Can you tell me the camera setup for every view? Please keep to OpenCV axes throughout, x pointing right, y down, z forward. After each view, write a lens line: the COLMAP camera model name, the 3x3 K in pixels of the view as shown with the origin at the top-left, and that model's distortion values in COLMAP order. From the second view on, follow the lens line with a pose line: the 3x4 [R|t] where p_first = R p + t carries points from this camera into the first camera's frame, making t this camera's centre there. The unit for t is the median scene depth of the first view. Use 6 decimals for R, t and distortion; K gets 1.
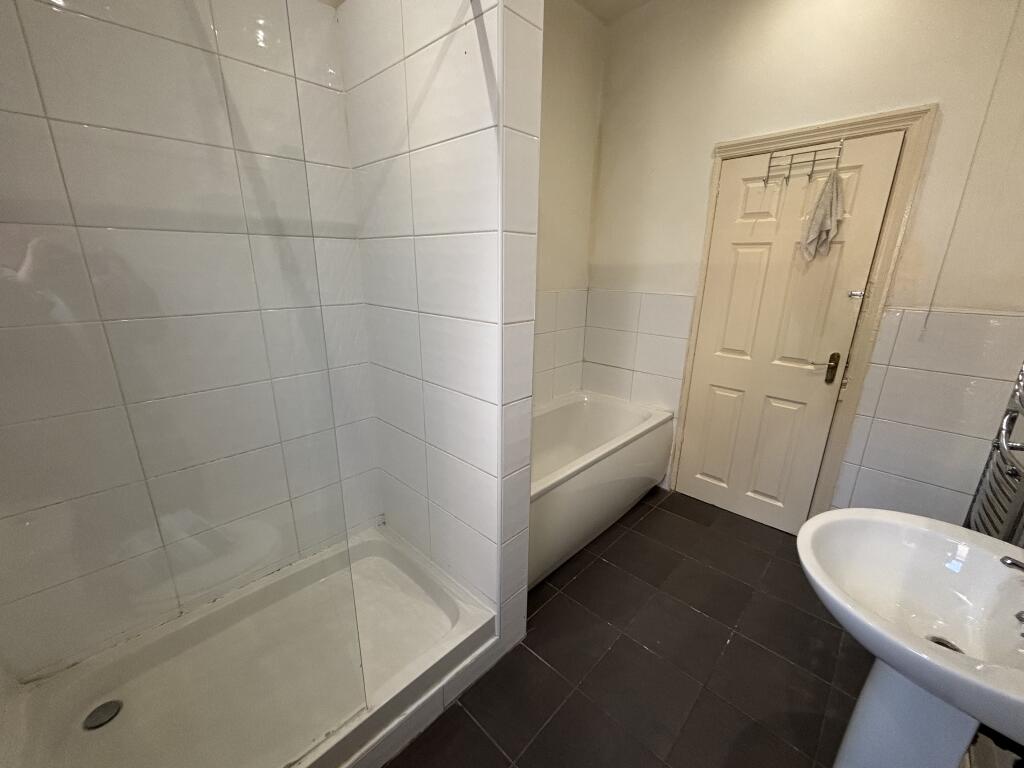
lens RADIAL K [[410.9, 0, 511.2], [0, 410.9, 386.4], [0, 0, 1]] dist [-0.002371, -0.000440]
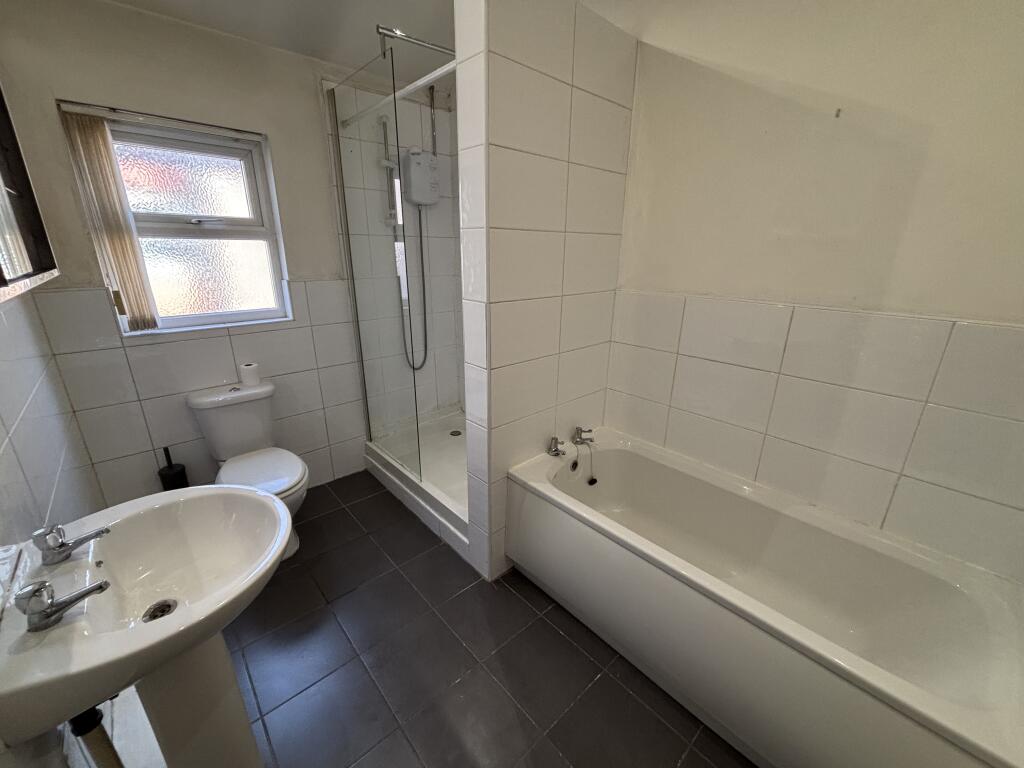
lens RADIAL K [[410.9, 0, 511.2], [0, 410.9, 386.4], [0, 0, 1]] dist [-0.002371, -0.000440]
pose [[-0.066235, 0.304572, -0.950184, 1.162468], [-0.294658, 0.903835, 0.310255, -0.311597], [0.953305, 0.300529, 0.029879, 1.063696]]
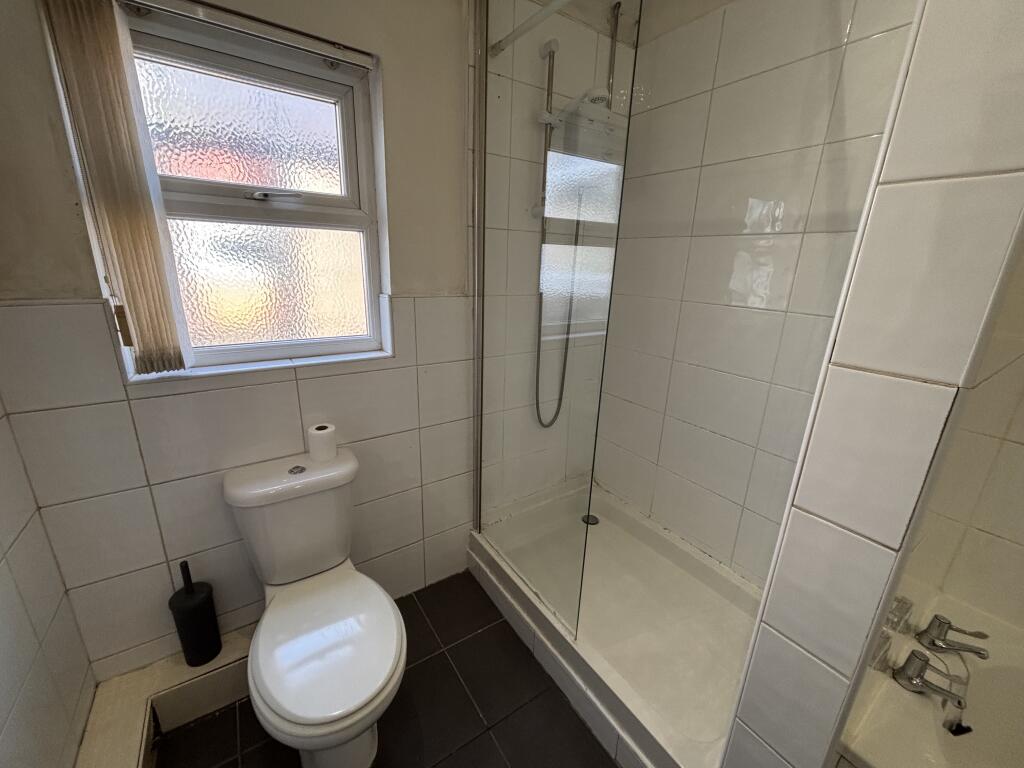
lens RADIAL K [[410.9, 0, 511.2], [0, 410.9, 386.4], [0, 0, 1]] dist [-0.002371, -0.000440]
pose [[-0.207000, 0.268277, -0.940839, 0.520879], [-0.314244, 0.892478, 0.323626, -0.151066], [0.926500, 0.362644, -0.100438, 0.615400]]
